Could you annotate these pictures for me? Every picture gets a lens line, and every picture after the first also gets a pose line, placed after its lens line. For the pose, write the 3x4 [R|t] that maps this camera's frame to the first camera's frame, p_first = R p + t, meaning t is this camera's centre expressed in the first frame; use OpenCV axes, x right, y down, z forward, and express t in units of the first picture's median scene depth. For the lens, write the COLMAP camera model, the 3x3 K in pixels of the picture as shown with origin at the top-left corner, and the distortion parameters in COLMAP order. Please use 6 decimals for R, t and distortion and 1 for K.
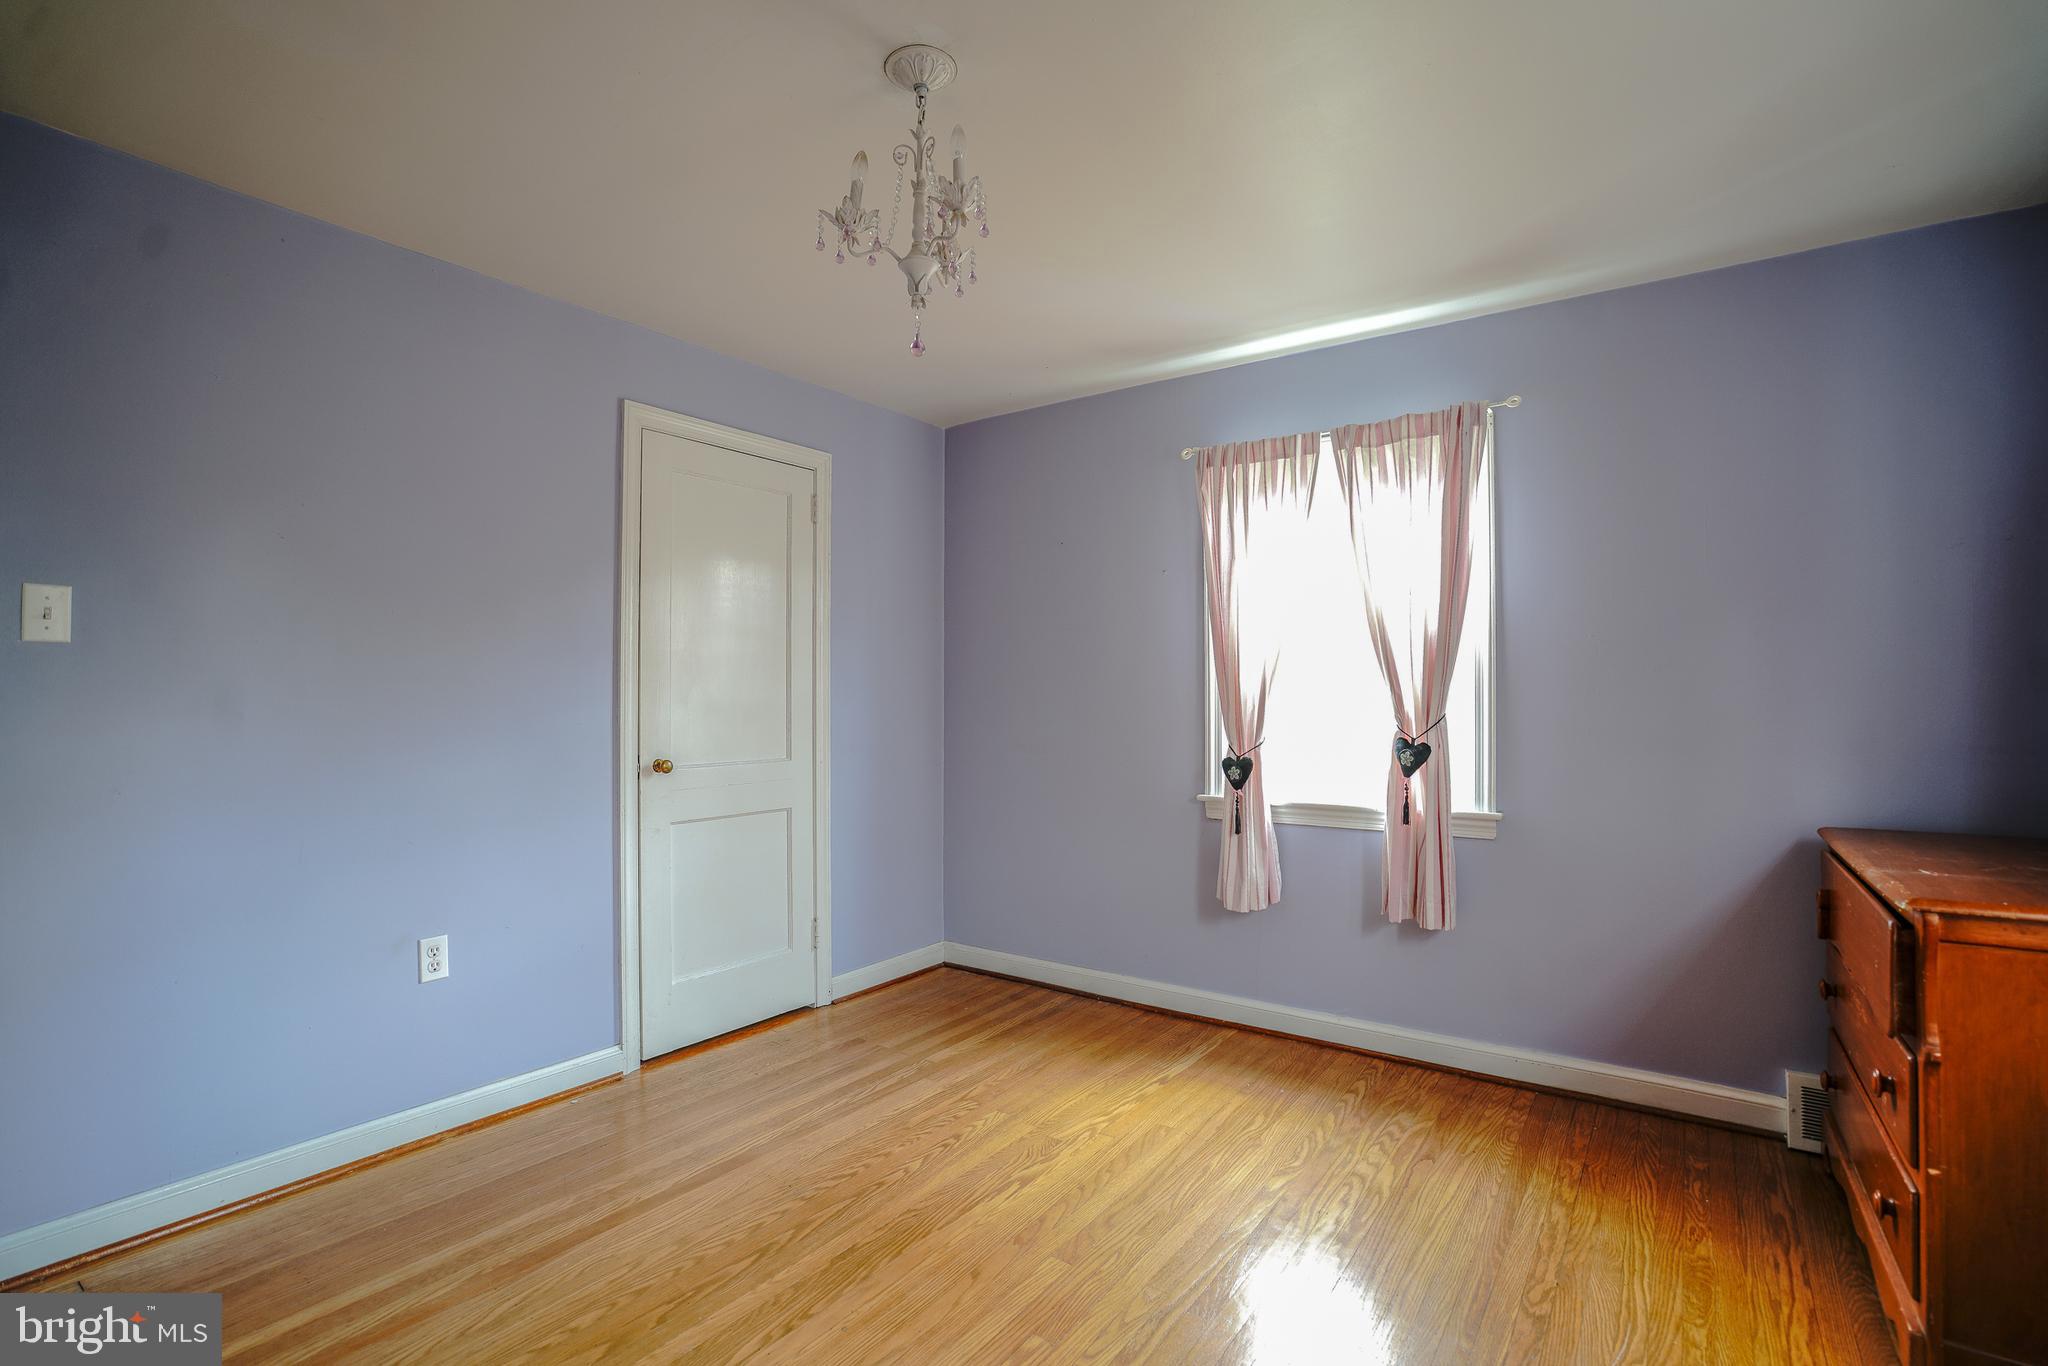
lens RADIAL K [[949.4, 0, 1015.4], [0, 949.4, 678.1], [0, 0, 1]] dist [-0.067065, 0.027655]
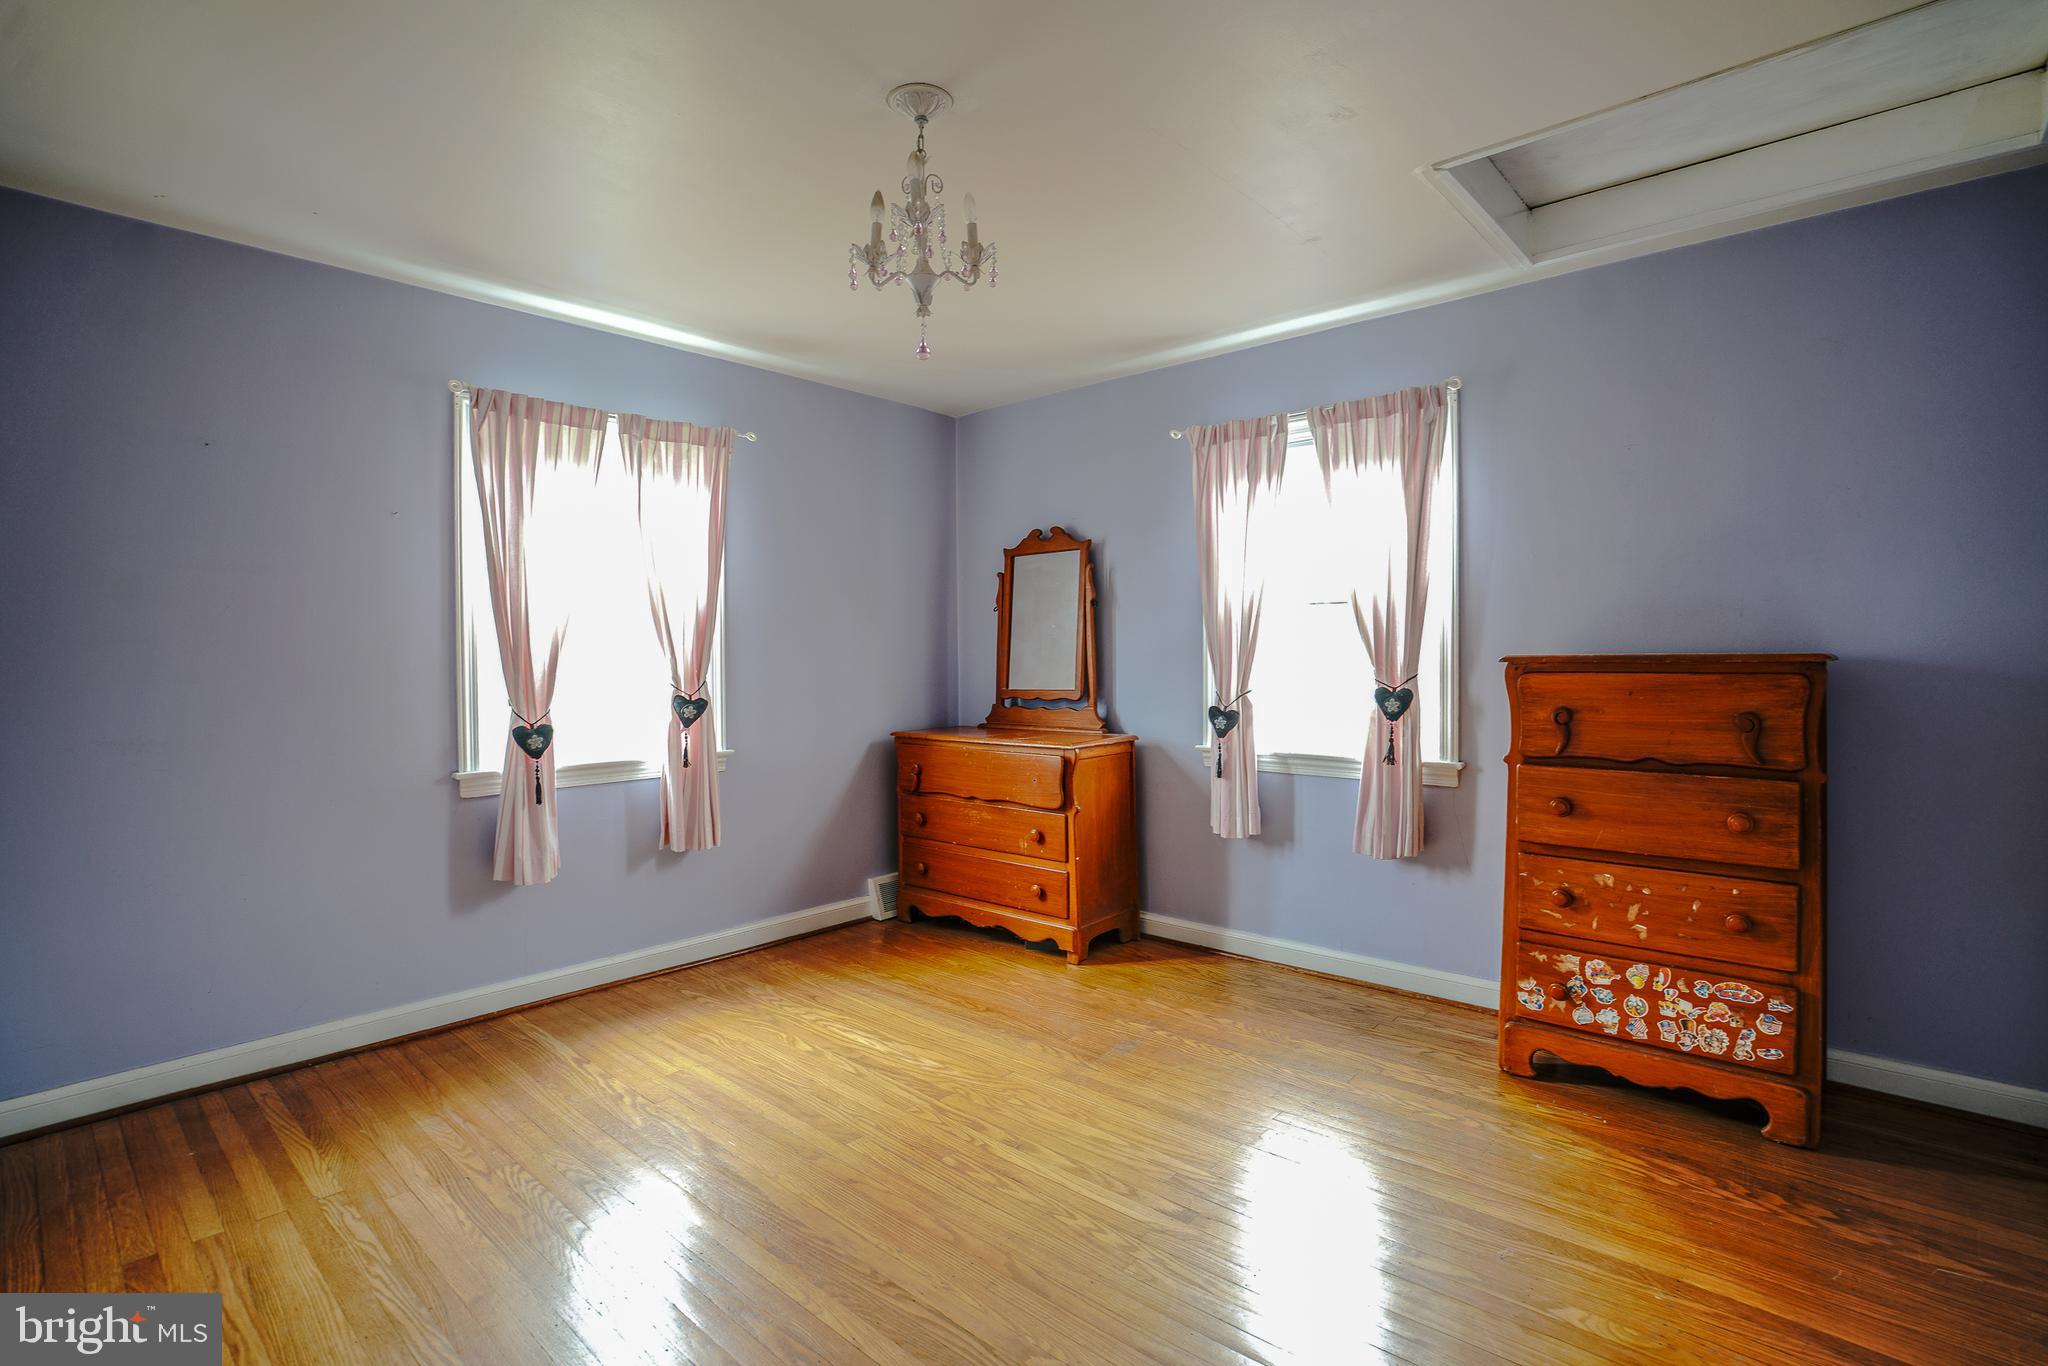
lens RADIAL K [[949.4, 0, 1015.4], [0, 949.4, 678.1], [0, 0, 1]] dist [-0.067065, 0.027655]
pose [[0.107125, -0.019689, 0.994051, -0.704172], [-0.006744, 0.999767, 0.020529, 0.014079], [-0.994223, -0.008903, 0.106967, 0.442946]]
